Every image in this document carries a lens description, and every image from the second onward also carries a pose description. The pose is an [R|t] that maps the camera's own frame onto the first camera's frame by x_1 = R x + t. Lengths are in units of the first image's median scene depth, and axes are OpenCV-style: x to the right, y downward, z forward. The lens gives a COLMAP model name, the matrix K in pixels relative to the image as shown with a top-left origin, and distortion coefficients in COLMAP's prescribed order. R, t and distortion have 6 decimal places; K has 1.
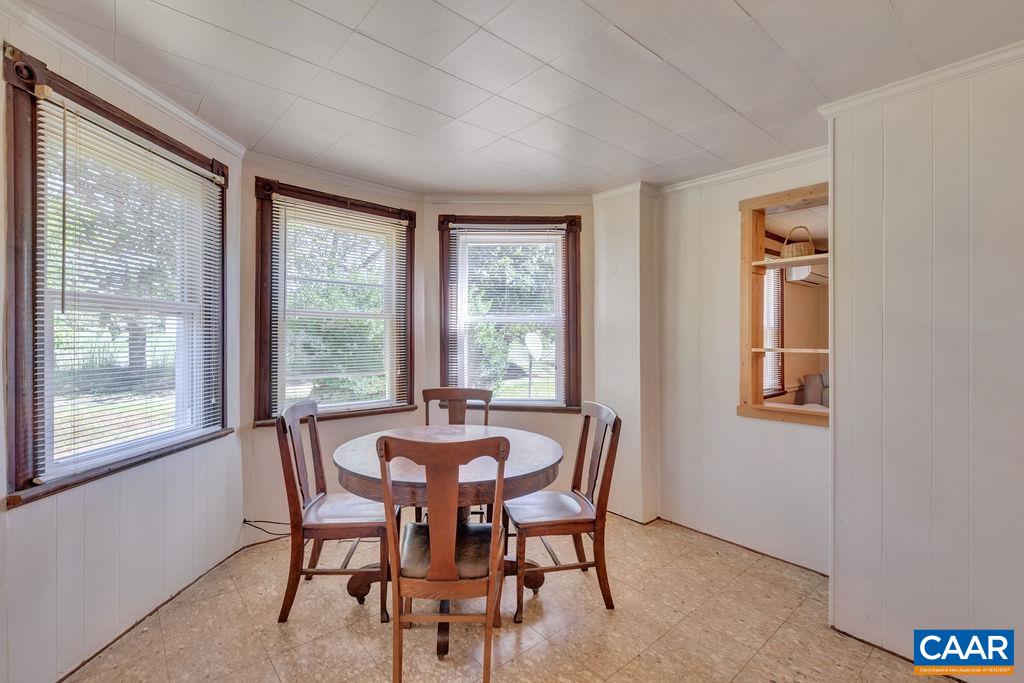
lens RADIAL K [[451.7, 0, 514.0], [0, 451.7, 346.4], [0, 0, 1]] dist [-0.000624, -0.000057]
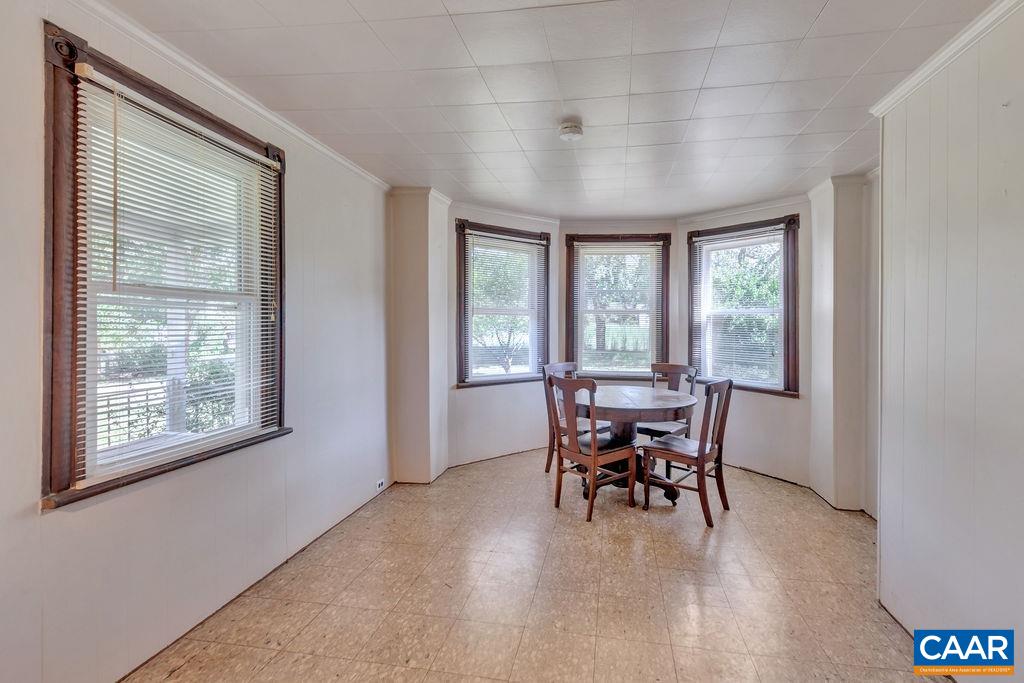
lens RADIAL K [[451.7, 0, 514.0], [0, 451.7, 346.4], [0, 0, 1]] dist [-0.000624, -0.000057]
pose [[0.613303, 0.034235, -0.789105, 0.590824], [-0.018155, 0.999407, 0.029248, 0.007269], [0.789639, -0.003612, 0.613561, -0.196311]]
